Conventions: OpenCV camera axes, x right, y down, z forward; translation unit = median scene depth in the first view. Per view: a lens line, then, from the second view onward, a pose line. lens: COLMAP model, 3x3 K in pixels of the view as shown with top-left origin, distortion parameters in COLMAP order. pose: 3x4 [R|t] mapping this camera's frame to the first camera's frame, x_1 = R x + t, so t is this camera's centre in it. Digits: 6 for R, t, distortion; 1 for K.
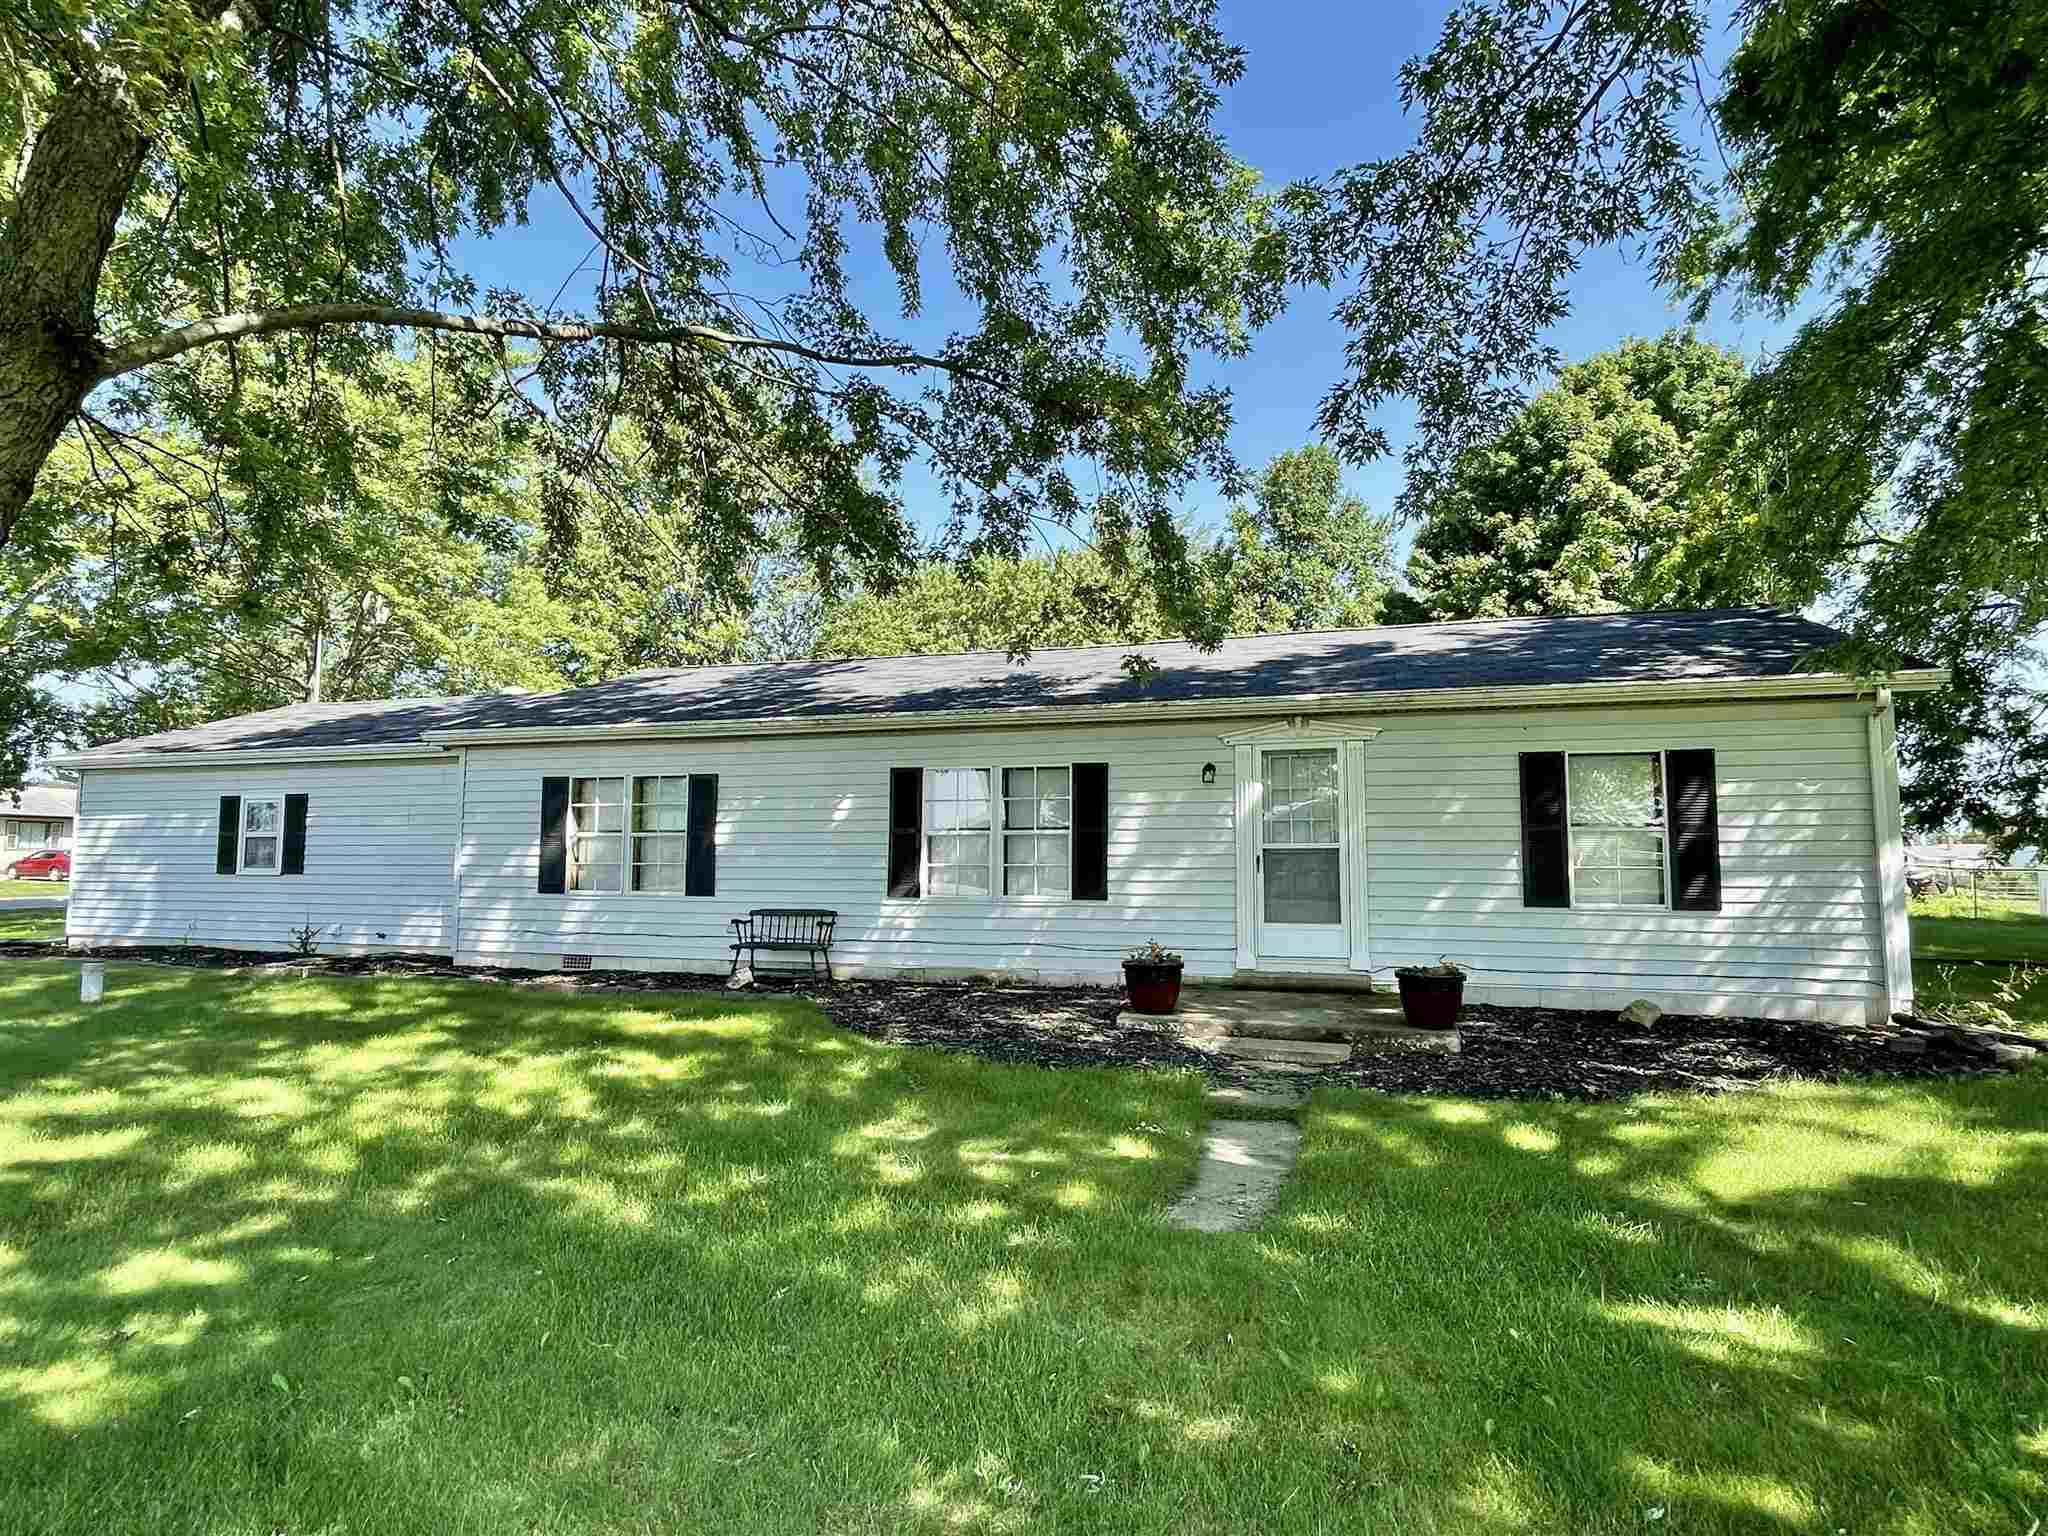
lens RADIAL K [[1110.1, 0, 1024.4], [0, 1110.1, 769.1], [0, 0, 1]] dist [-0.000574, 0.000013]
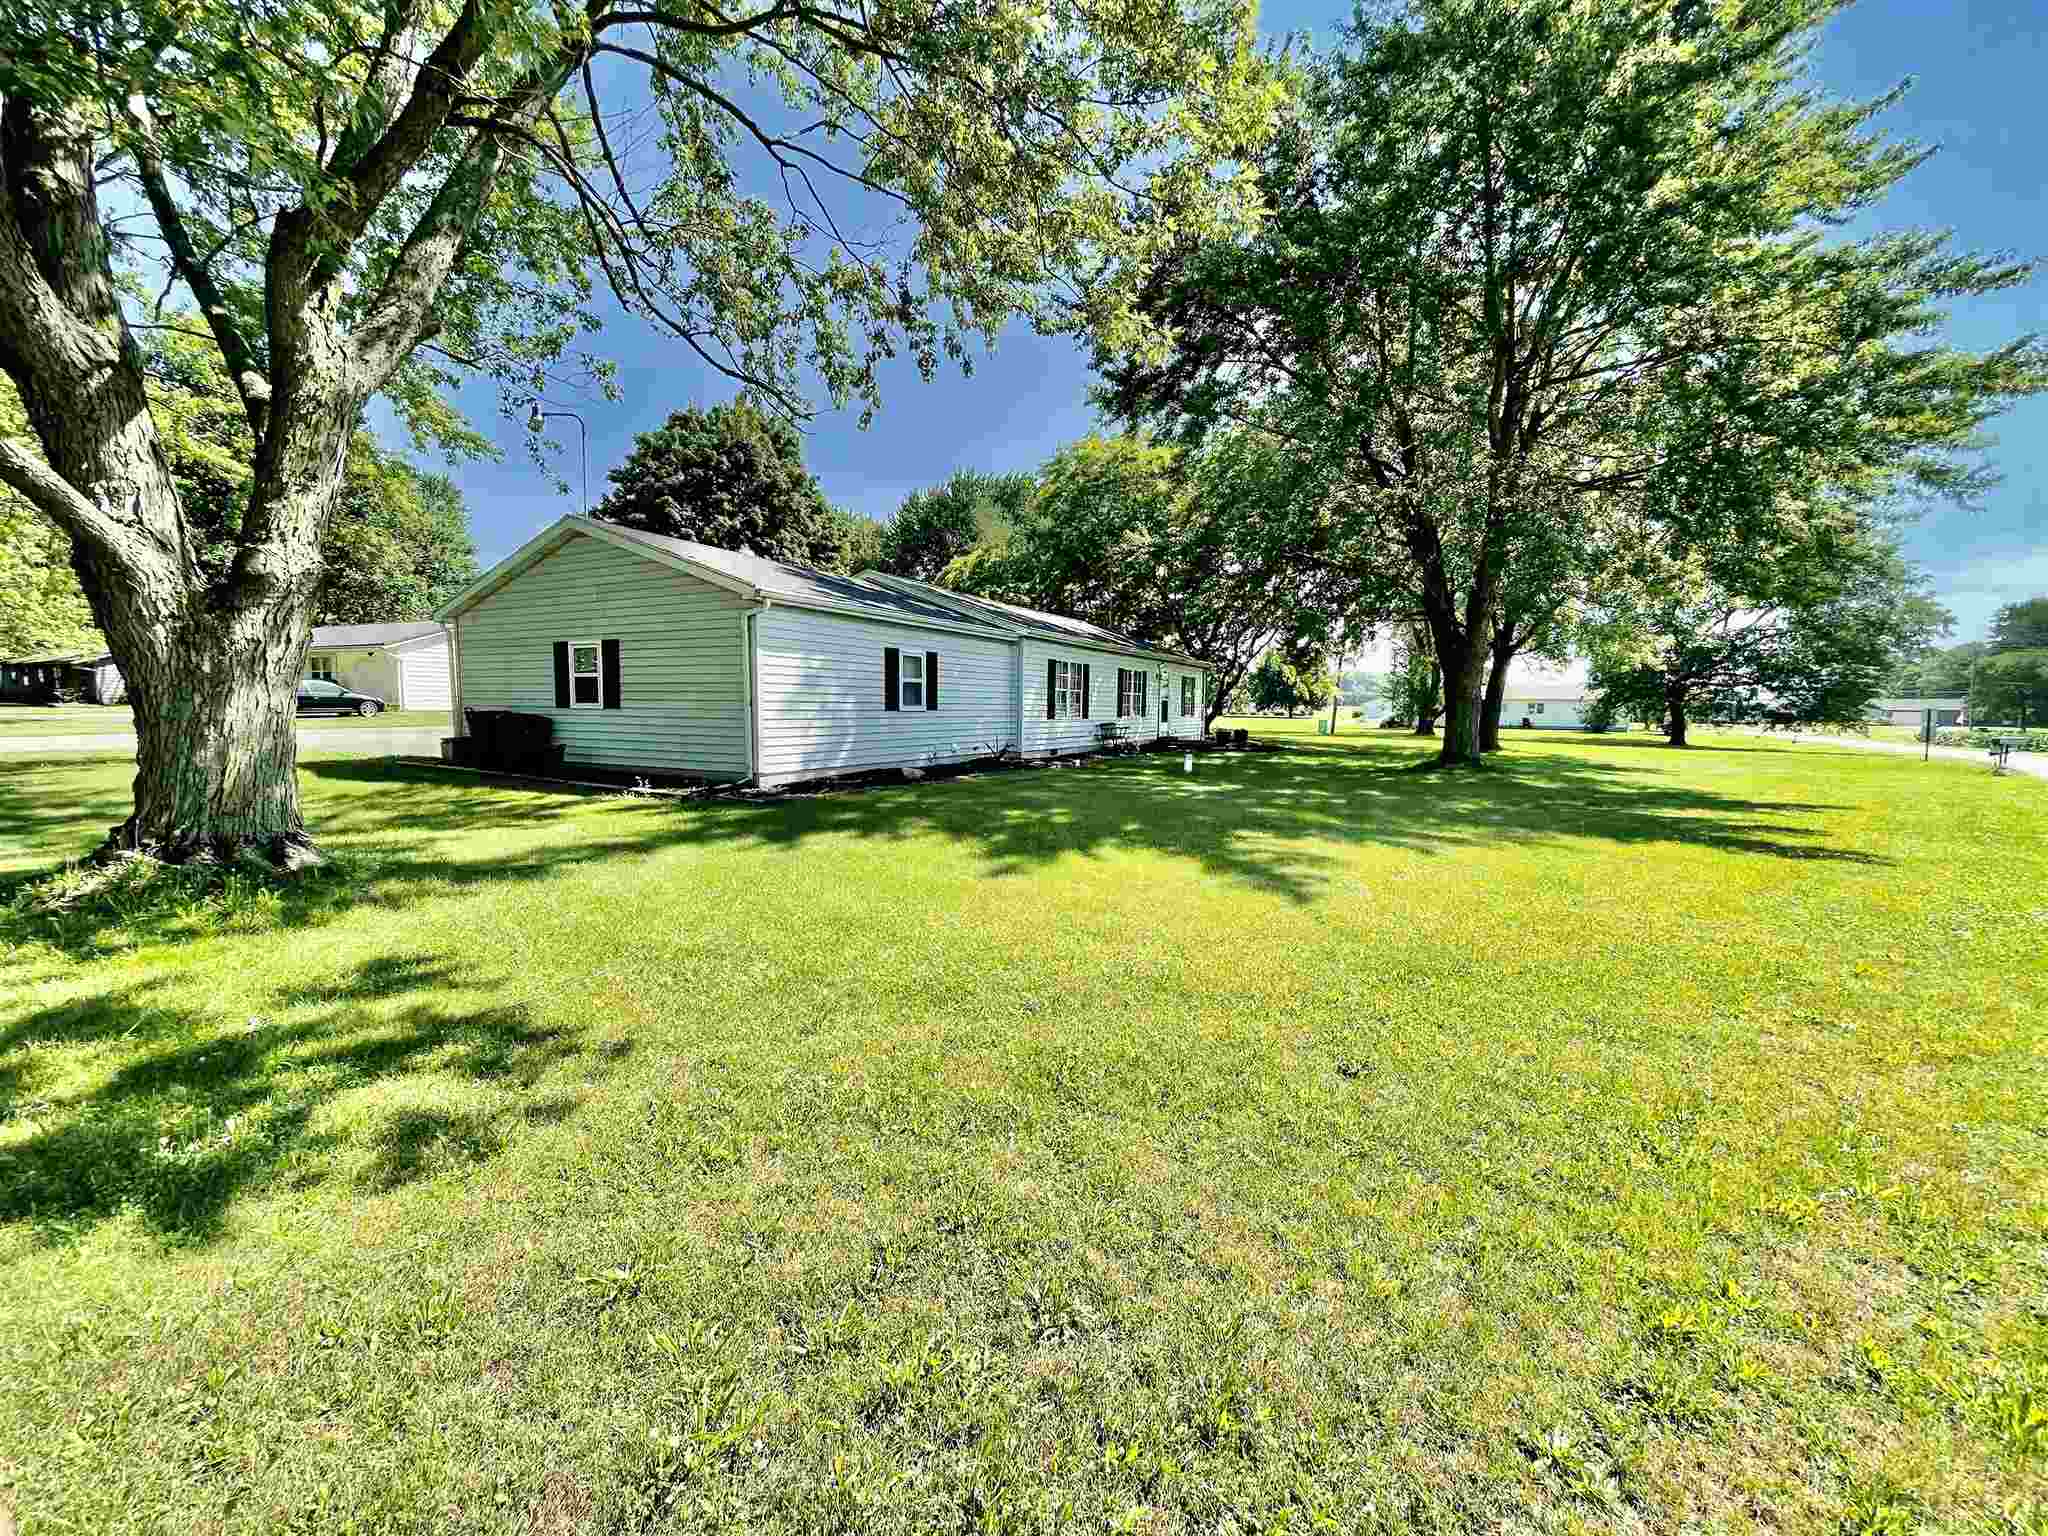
lens RADIAL K [[826.9, 0, 1025.4], [0, 826.9, 766.0], [0, 0, 1]] dist [0.002043, -0.000928]
pose [[0.184173, -0.079447, 0.979678, -1.926113], [-0.112000, 0.988539, 0.101221, 0.051857], [-0.976492, -0.128366, 0.173164, 0.800809]]
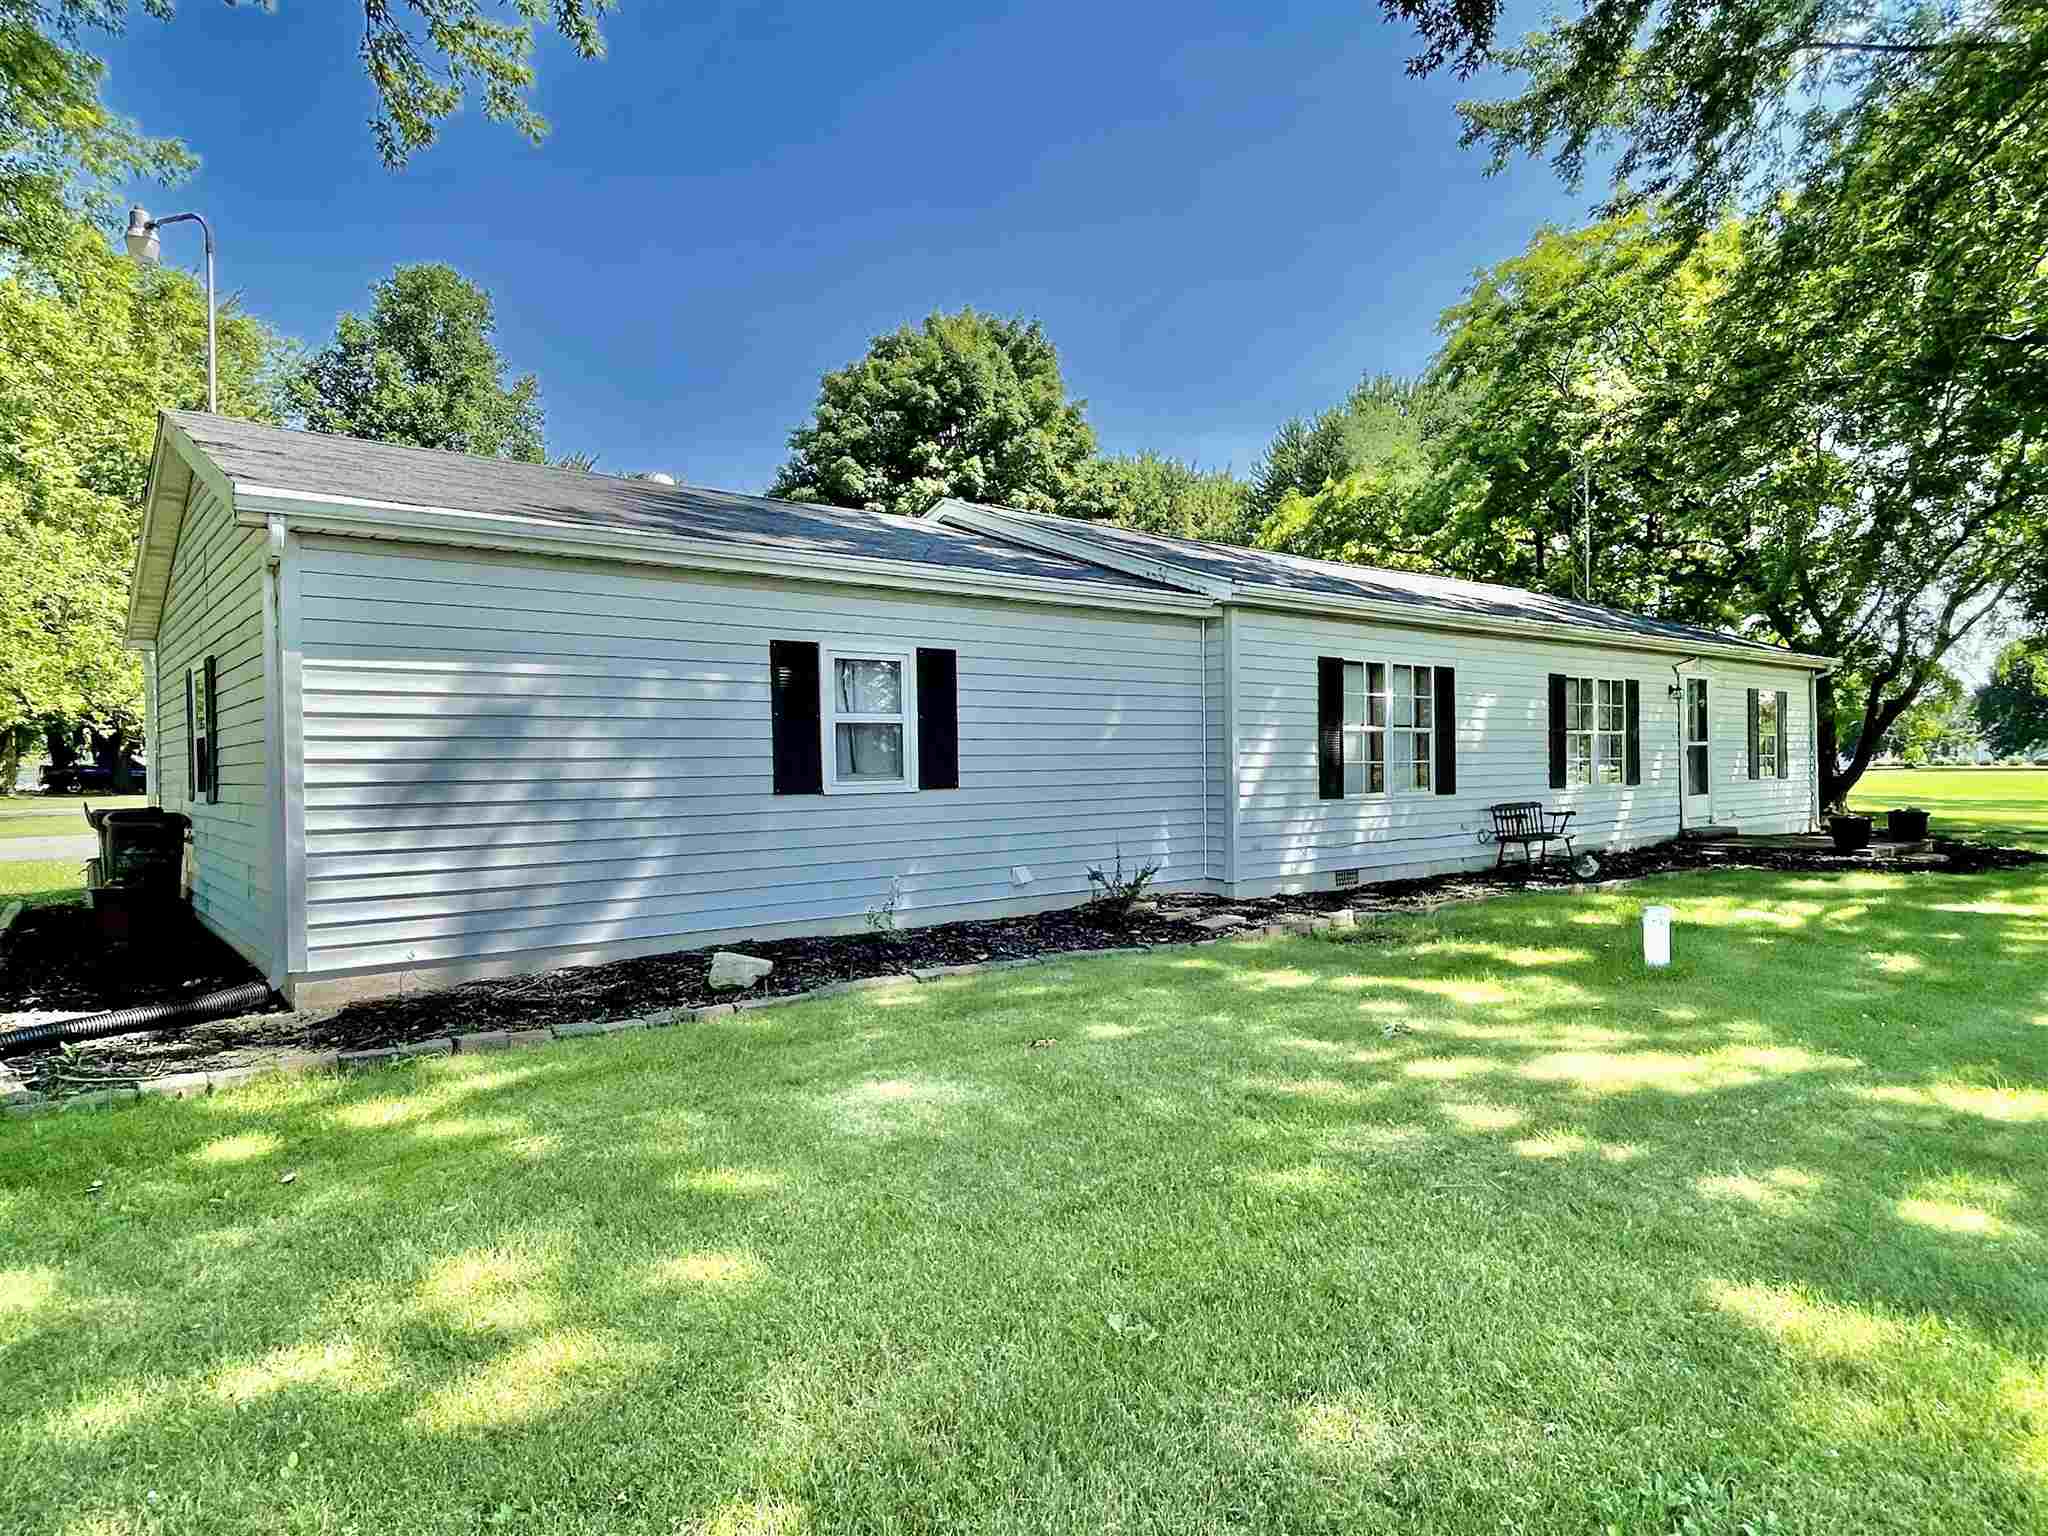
lens RADIAL K [[1202.4, 0, 1026.6], [0, 1202.4, 778.6], [0, 0, 1]] dist [-0.006662, -0.001929]
pose [[0.559527, -0.026709, 0.828382, -1.329370], [-0.066396, 0.994824, 0.076922, 0.043763], [-0.826148, -0.098041, 0.554857, 0.711461]]
